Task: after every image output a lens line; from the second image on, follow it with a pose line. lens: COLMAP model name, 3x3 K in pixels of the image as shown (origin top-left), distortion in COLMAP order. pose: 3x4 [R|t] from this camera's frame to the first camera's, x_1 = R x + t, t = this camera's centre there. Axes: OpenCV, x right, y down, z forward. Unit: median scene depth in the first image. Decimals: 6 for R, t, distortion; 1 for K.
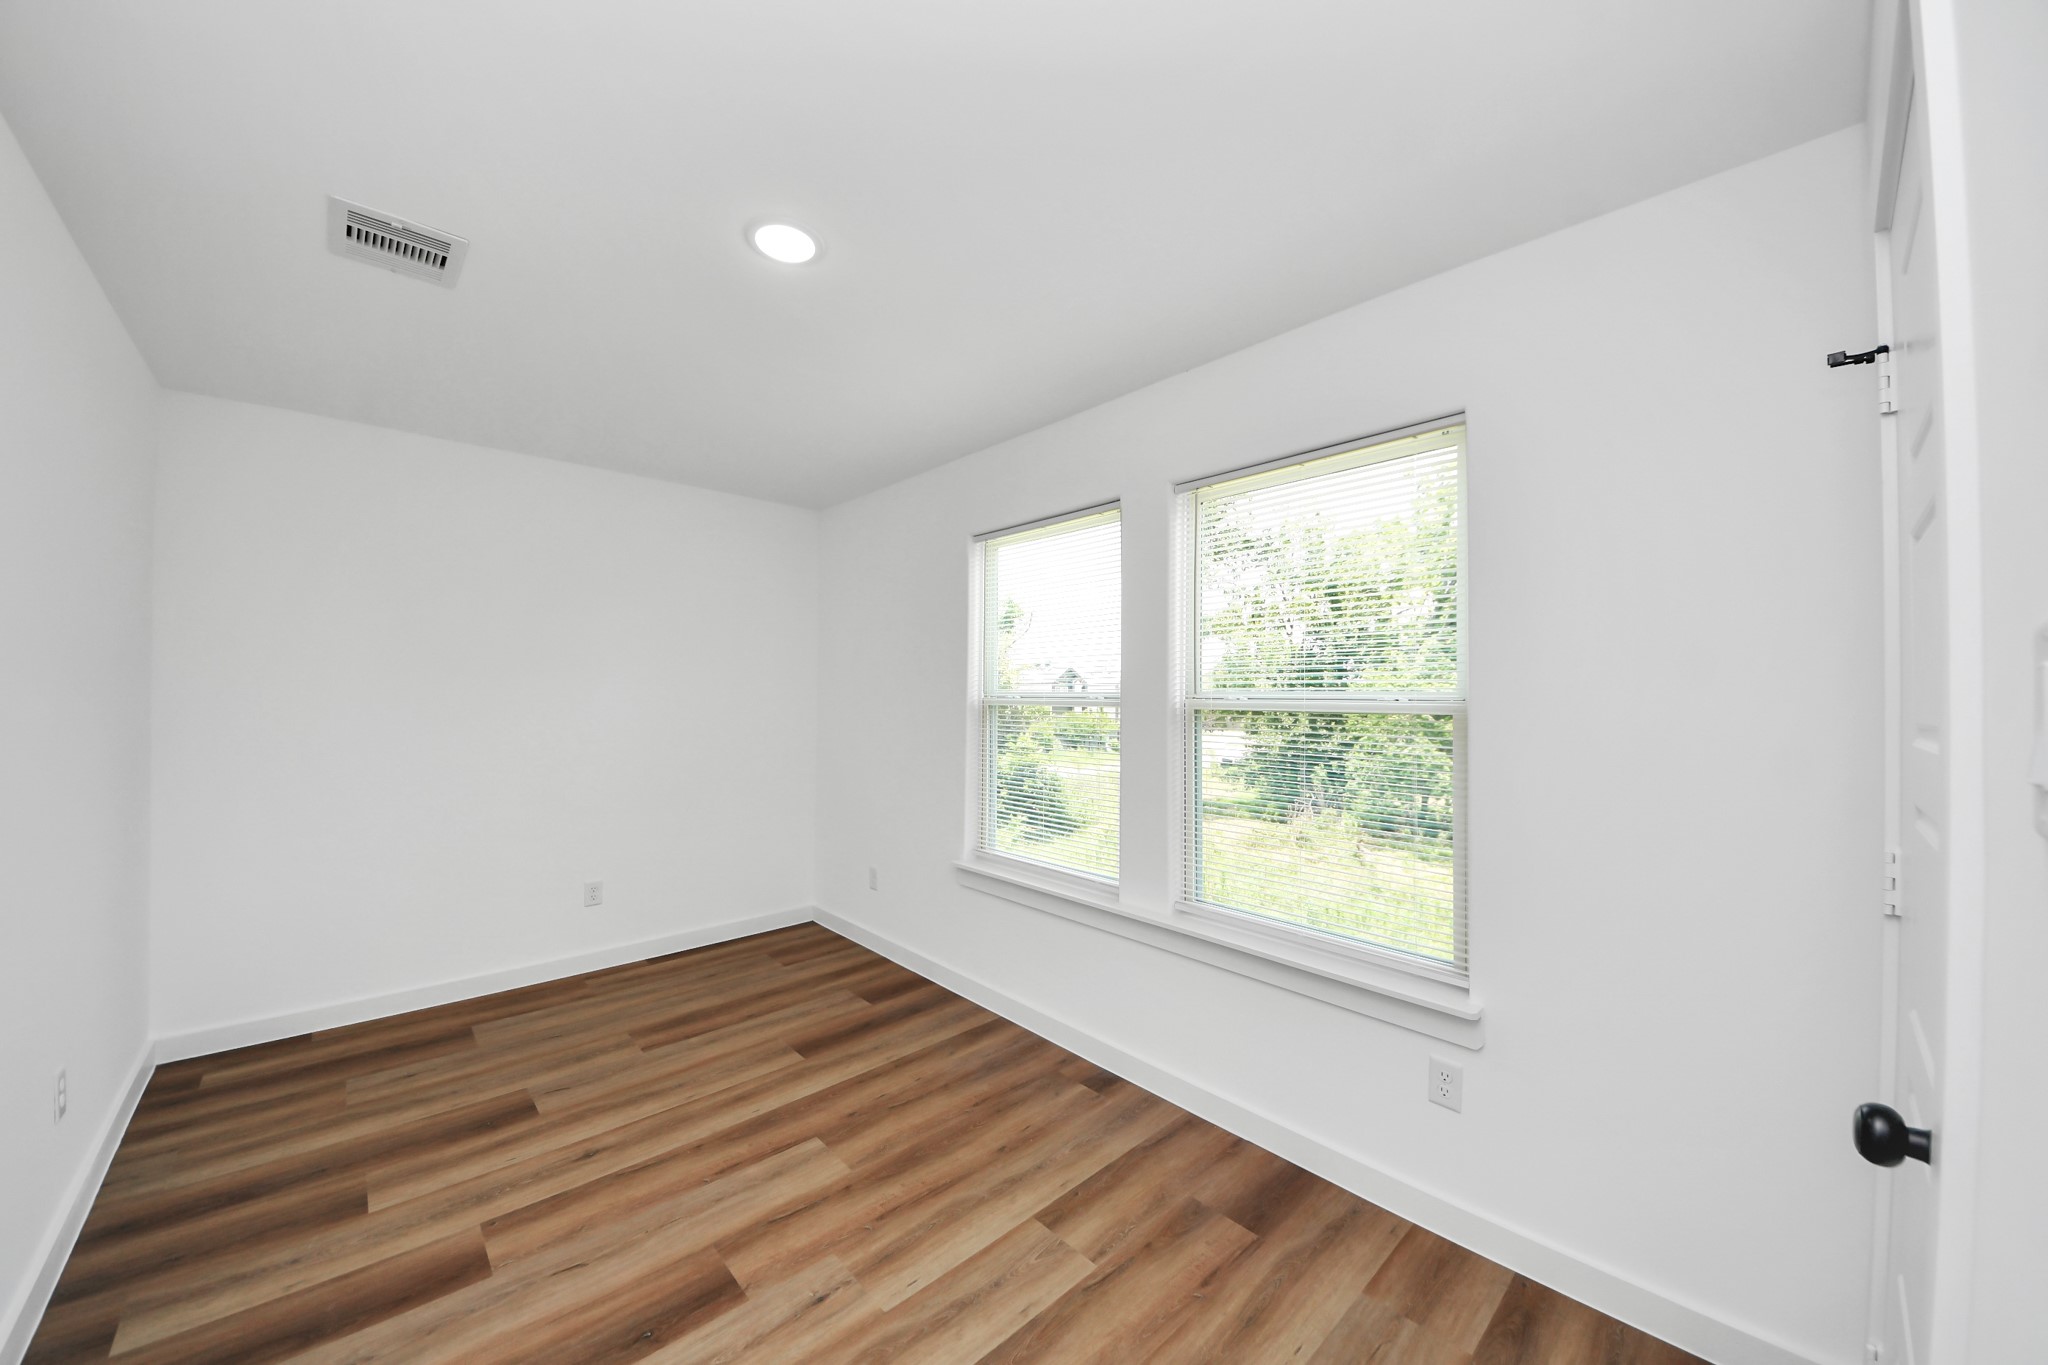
lens RADIAL K [[738.1, 0, 1035.2], [0, 738.1, 671.8], [0, 0, 1]] dist [0.000655, -0.010471]
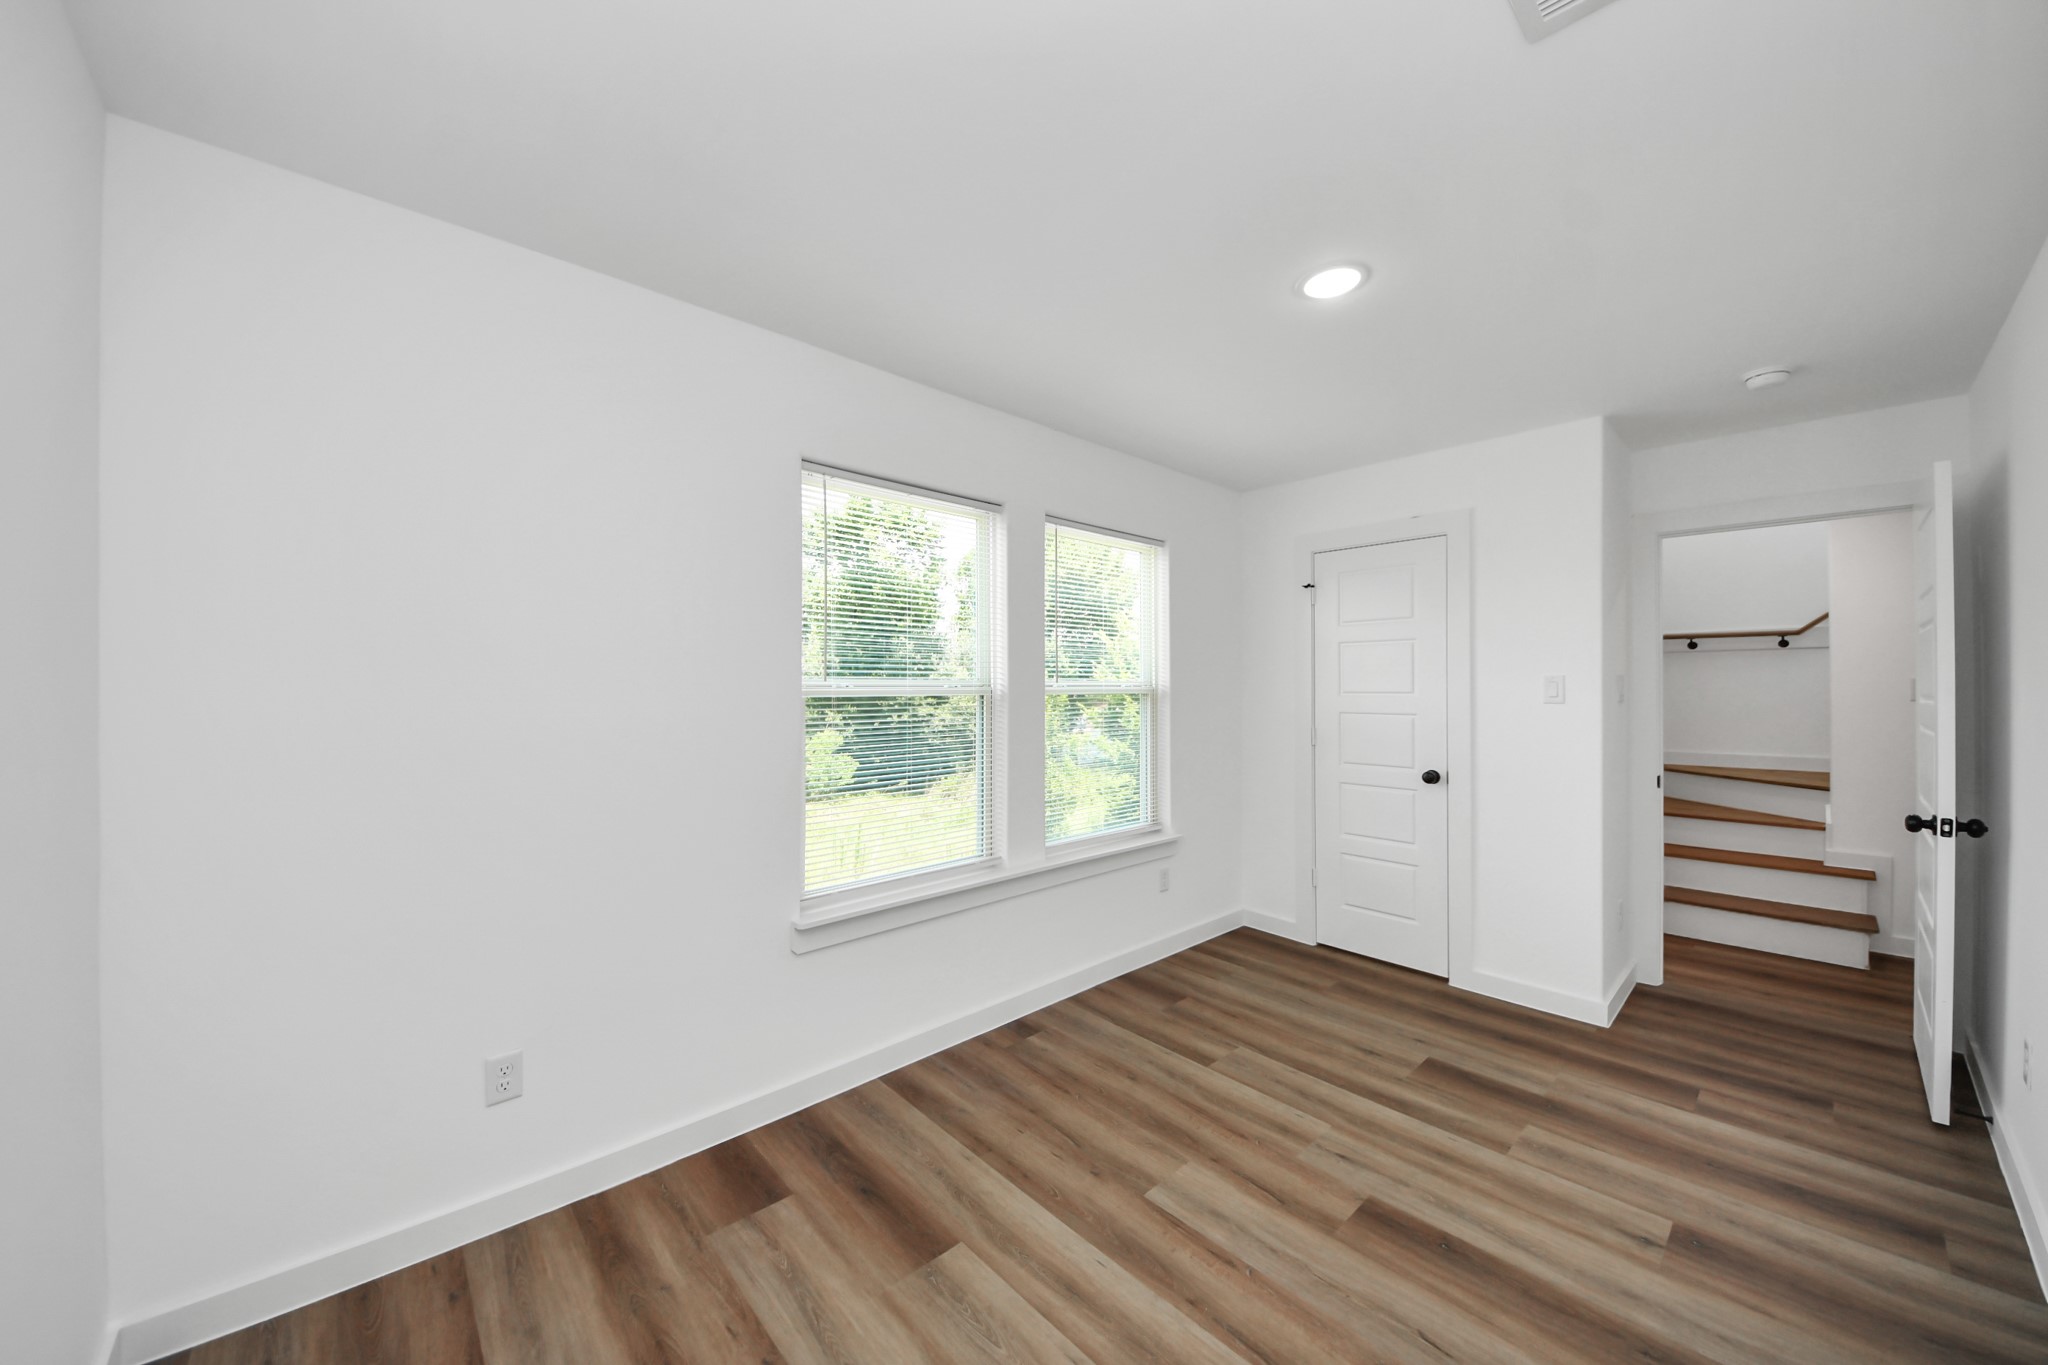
lens RADIAL K [[694.7, 0, 1024.0], [0, 694.7, 682.5], [0, 0, 1]] dist [0.001007, -0.008252]
pose [[0.054445, -0.022701, 0.998259, -1.176434], [-0.014344, 0.999621, 0.023514, 0.000909], [-0.998414, -0.015599, 0.054099, 1.165223]]
